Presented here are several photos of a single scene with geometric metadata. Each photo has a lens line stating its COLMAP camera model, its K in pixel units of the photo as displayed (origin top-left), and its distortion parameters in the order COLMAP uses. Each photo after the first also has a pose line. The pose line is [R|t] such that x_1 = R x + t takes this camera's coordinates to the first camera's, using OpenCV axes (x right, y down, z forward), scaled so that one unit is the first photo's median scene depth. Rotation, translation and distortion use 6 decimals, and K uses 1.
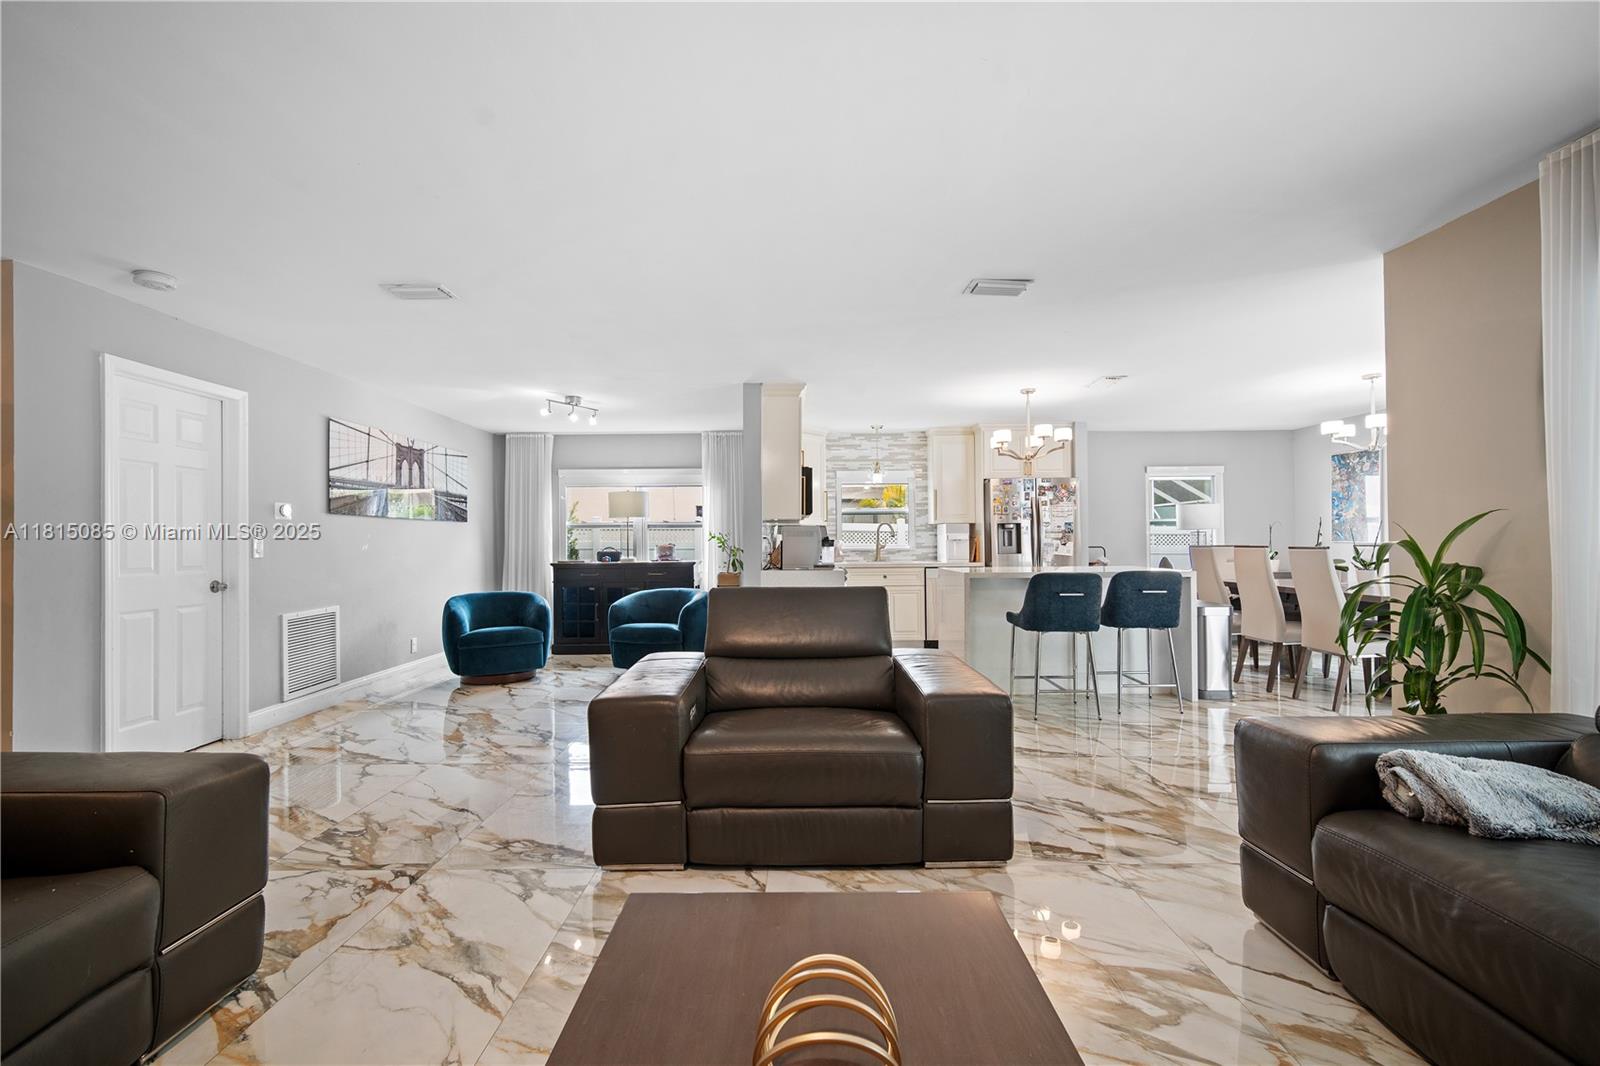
lens RADIAL K [[710.1, 0, 789.2], [0, 710.1, 546.1], [0, 0, 1]] dist [-0.003258, 0.003870]
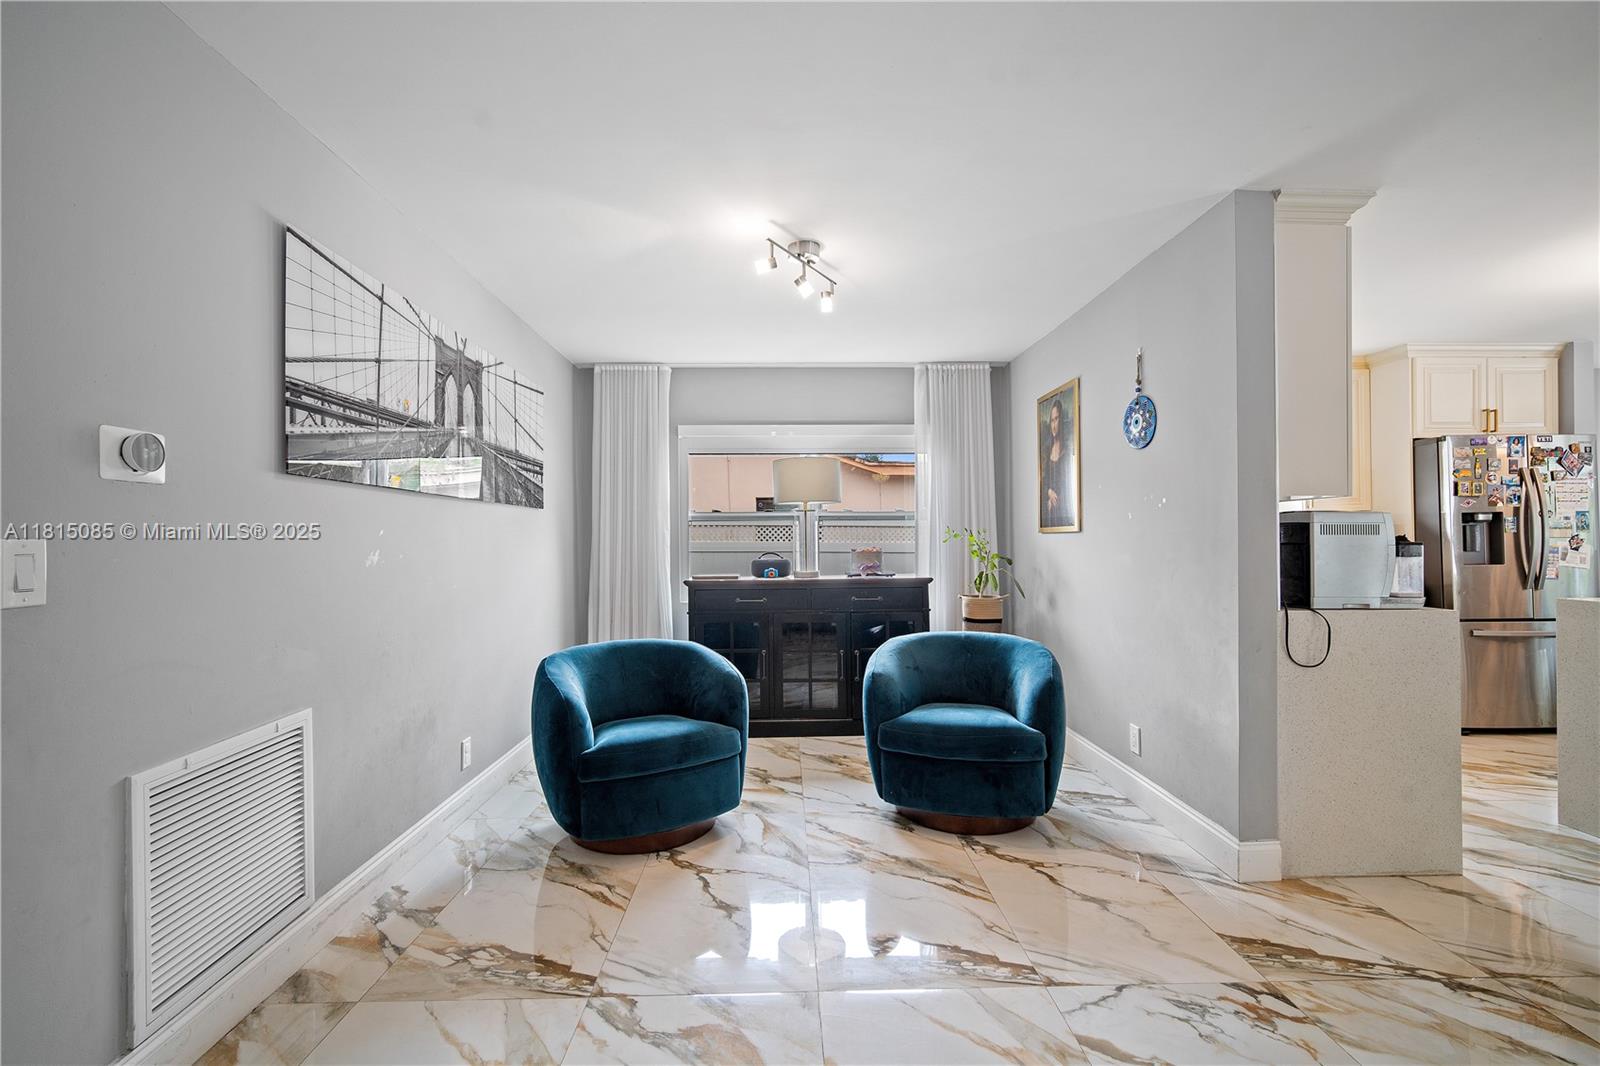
lens RADIAL K [[710.1, 0, 789.2], [0, 710.1, 546.1], [0, 0, 1]] dist [-0.003258, 0.003870]
pose [[0.999724, 0.000275, 0.023475, -0.322847], [-0.000333, 0.999997, 0.002444, -0.006675], [-0.023474, -0.002451, 0.999721, 0.511733]]
